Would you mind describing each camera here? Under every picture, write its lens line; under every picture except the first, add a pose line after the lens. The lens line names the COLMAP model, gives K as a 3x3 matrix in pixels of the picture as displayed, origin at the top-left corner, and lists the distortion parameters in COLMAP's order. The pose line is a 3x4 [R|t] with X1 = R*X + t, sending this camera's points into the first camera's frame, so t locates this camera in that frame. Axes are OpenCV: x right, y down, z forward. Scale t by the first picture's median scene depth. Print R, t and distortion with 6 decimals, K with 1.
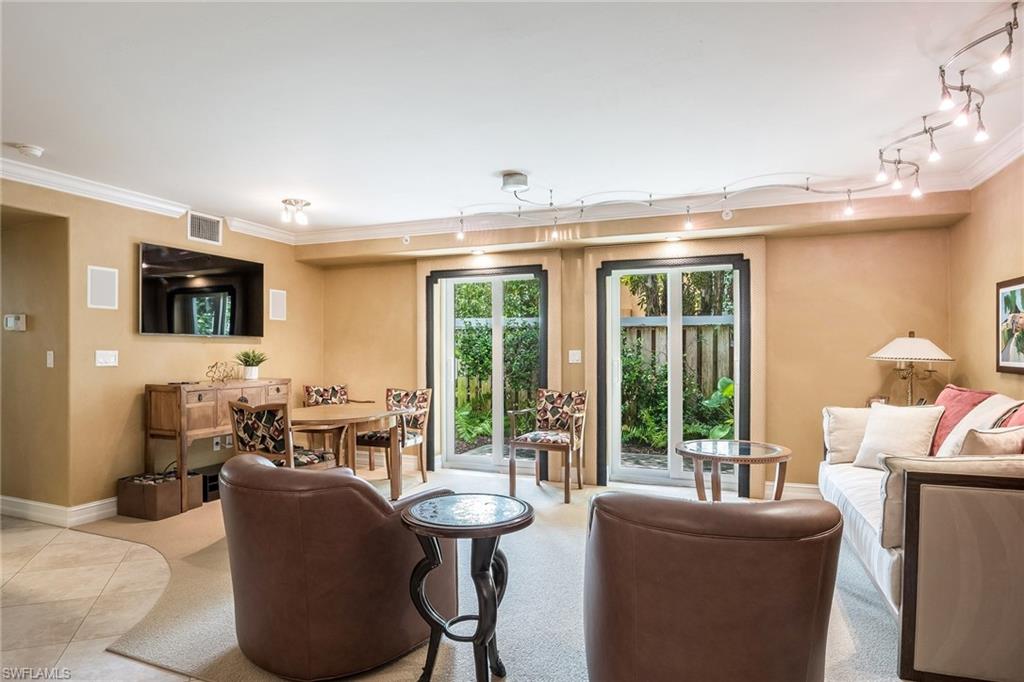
lens RADIAL K [[578.8, 0, 500.0], [0, 578.8, 349.3], [0, 0, 1]] dist [-0.041551, 0.002159]
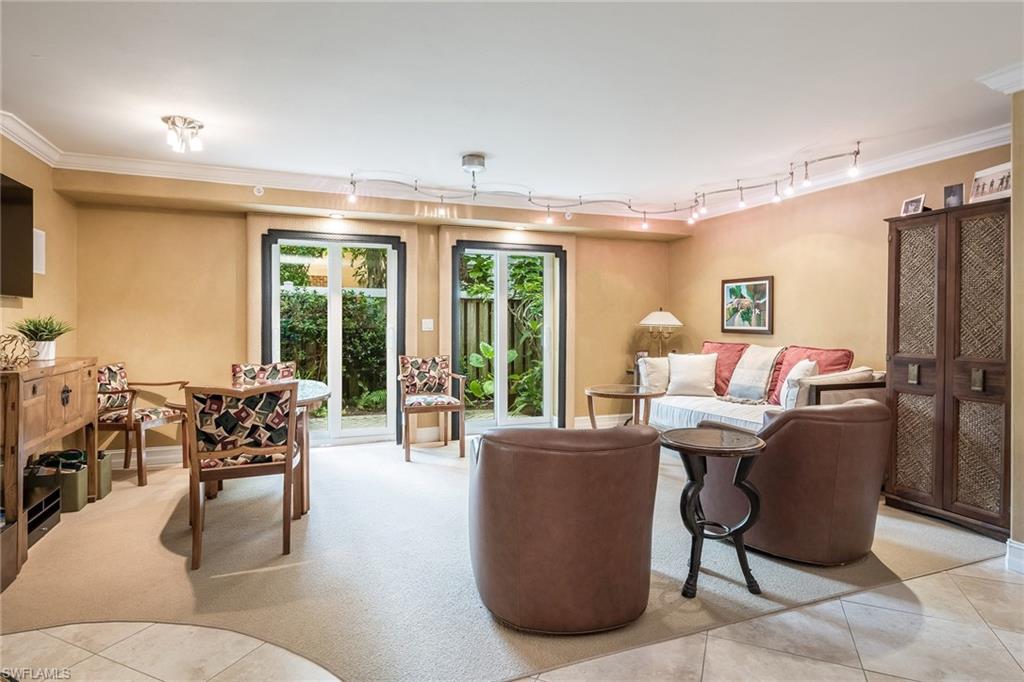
lens RADIAL K [[545.9, 0, 507.4], [0, 545.9, 327.5], [0, 0, 1]] dist [0.004862, 0.001381]
pose [[0.728558, -0.006850, 0.684950, -0.477845], [-0.002844, 0.999911, 0.013026, 0.003661], [-0.684978, -0.011438, 0.728474, 0.157774]]
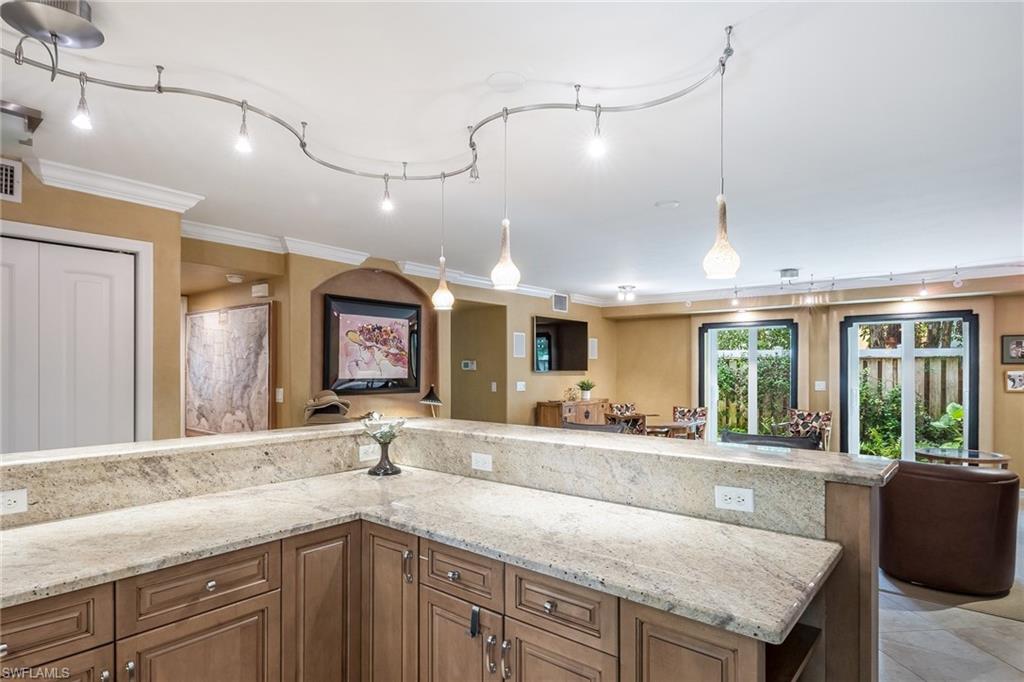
lens RADIAL K [[543.2, 0, 513.4], [0, 543.2, 371.0], [0, 0, 1]] dist [0.005603, 0.002442]
pose [[0.954297, 0.001673, -0.298854, -0.182968], [0.000455, 0.999975, 0.007052, -0.033180], [0.298858, -0.006866, 0.954273, -0.452594]]
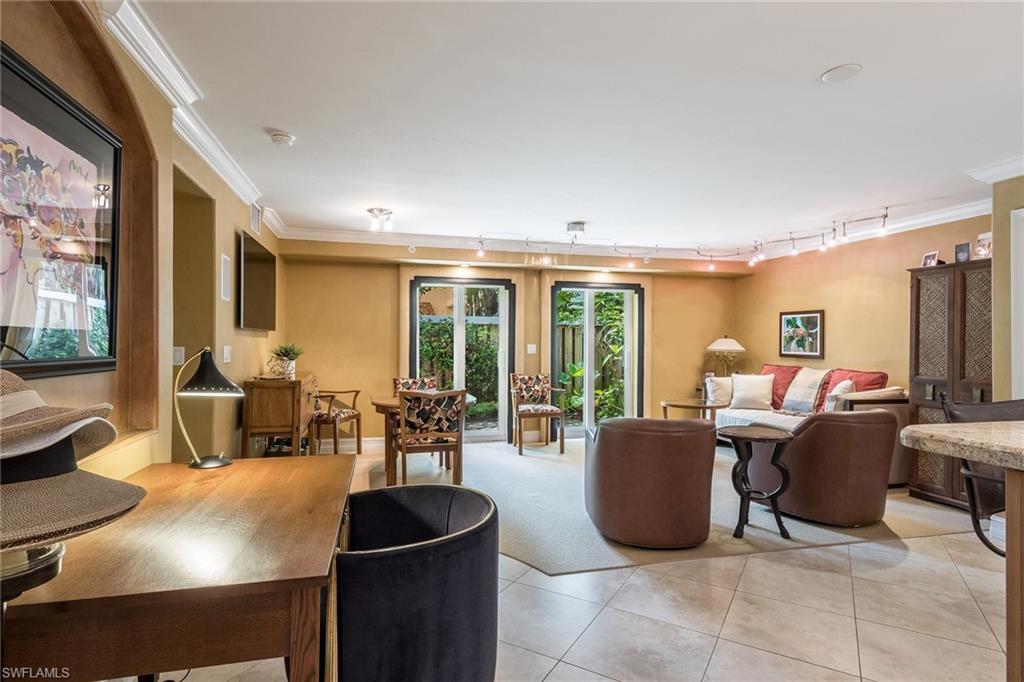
lens RADIAL K [[534.7, 0, 512.0], [0, 534.7, 341.0], [0, 0, 1]] dist [0.022620, 0.001116]
pose [[0.804079, 0.004383, 0.594507, -0.676474], [-0.006412, 0.999979, 0.001300, -0.008012], [-0.594488, -0.004857, 0.804090, 0.017171]]
